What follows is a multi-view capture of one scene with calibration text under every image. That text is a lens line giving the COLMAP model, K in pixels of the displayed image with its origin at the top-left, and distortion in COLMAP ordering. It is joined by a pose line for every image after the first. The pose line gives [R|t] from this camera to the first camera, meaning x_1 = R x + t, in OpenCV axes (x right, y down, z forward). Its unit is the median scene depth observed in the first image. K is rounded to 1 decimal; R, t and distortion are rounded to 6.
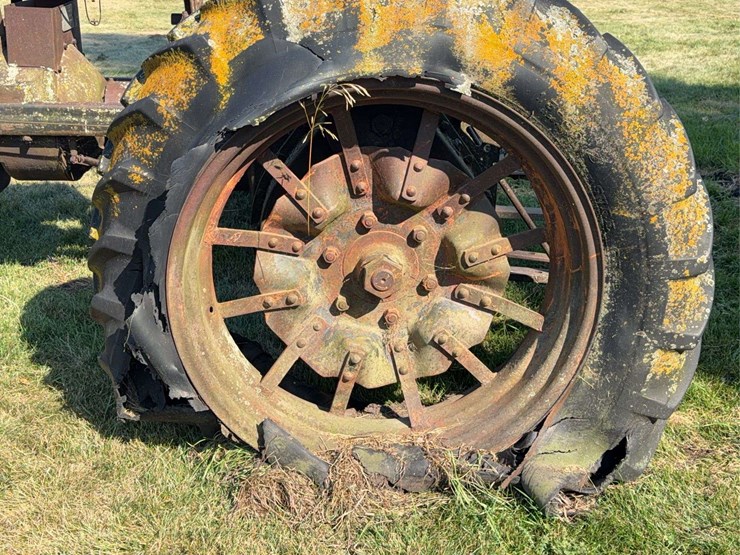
lens RADIAL K [[901.2, 0, 377.3], [0, 901.2, 292.0], [0, 0, 1]] dist [0.145858, 0.000000]
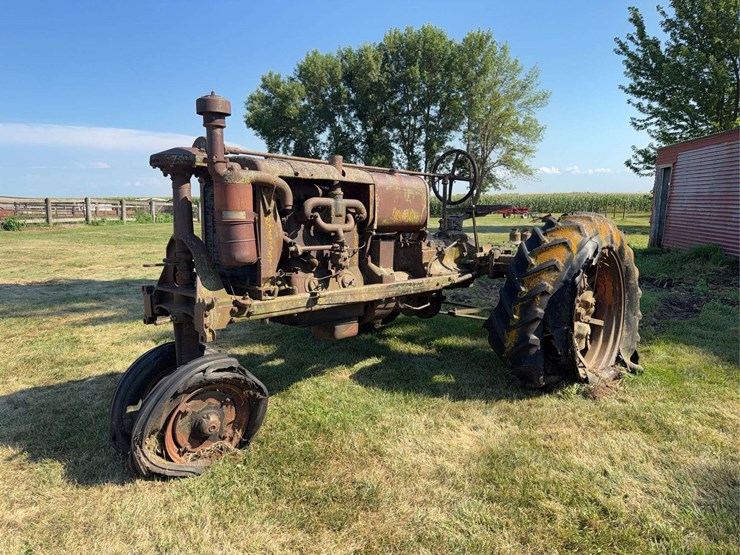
lens RADIAL K [[525.8, 0, 376.1], [0, 525.8, 278.3], [0, 0, 1]] dist [0.055016, -0.069307]
pose [[0.711309, -0.091240, 0.696932, -1.725419], [0.261616, 0.954664, -0.142031, -0.062627], [-0.652377, 0.283357, 0.702932, 0.187459]]
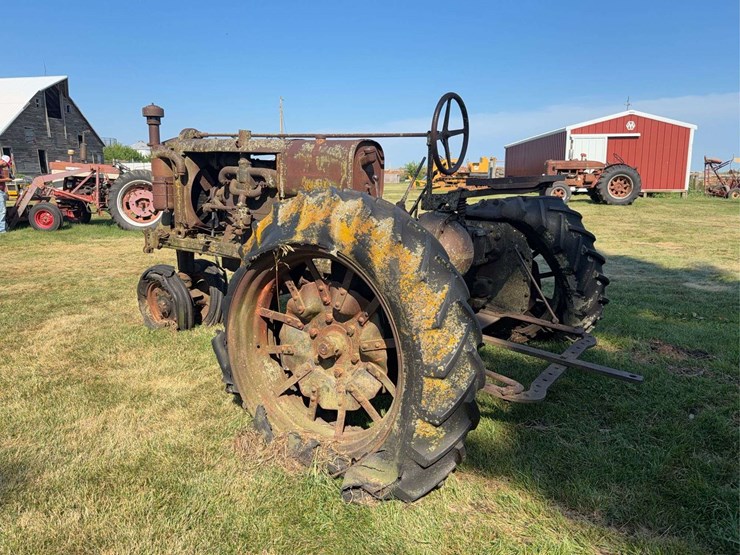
lens RADIAL K [[565.7, 0, 367.7], [0, 565.7, 282.4], [0, 0, 1]] dist [0.019735, -0.036123]
pose [[0.797474, 0.124986, -0.590266, 0.783112], [-0.238195, 0.964062, -0.117676, -0.030898], [0.554345, 0.234442, 0.798586, 0.068276]]
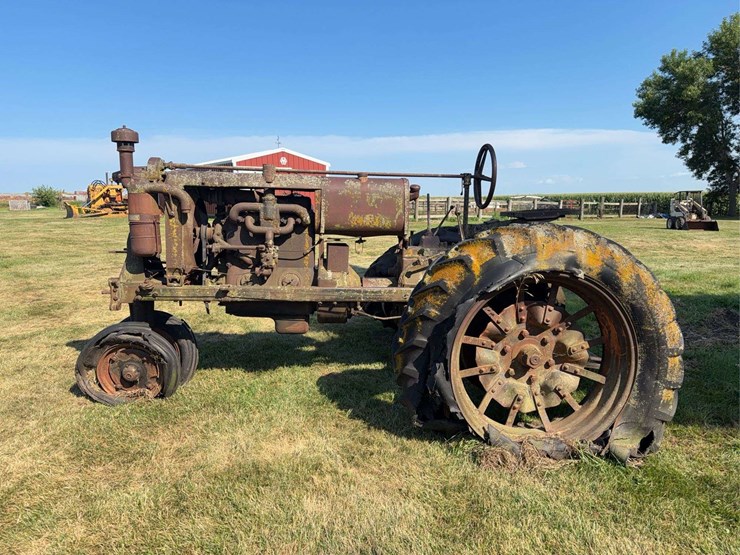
lens RADIAL K [[525.8, 0, 376.2], [0, 525.8, 282.2], [0, 0, 1]] dist [0.055016, -0.069307]
pose [[0.999340, 0.000604, 0.036322, -0.443349], [0.007879, 0.972461, -0.232933, 0.103888], [-0.035462, 0.233065, 0.971814, -0.307800]]
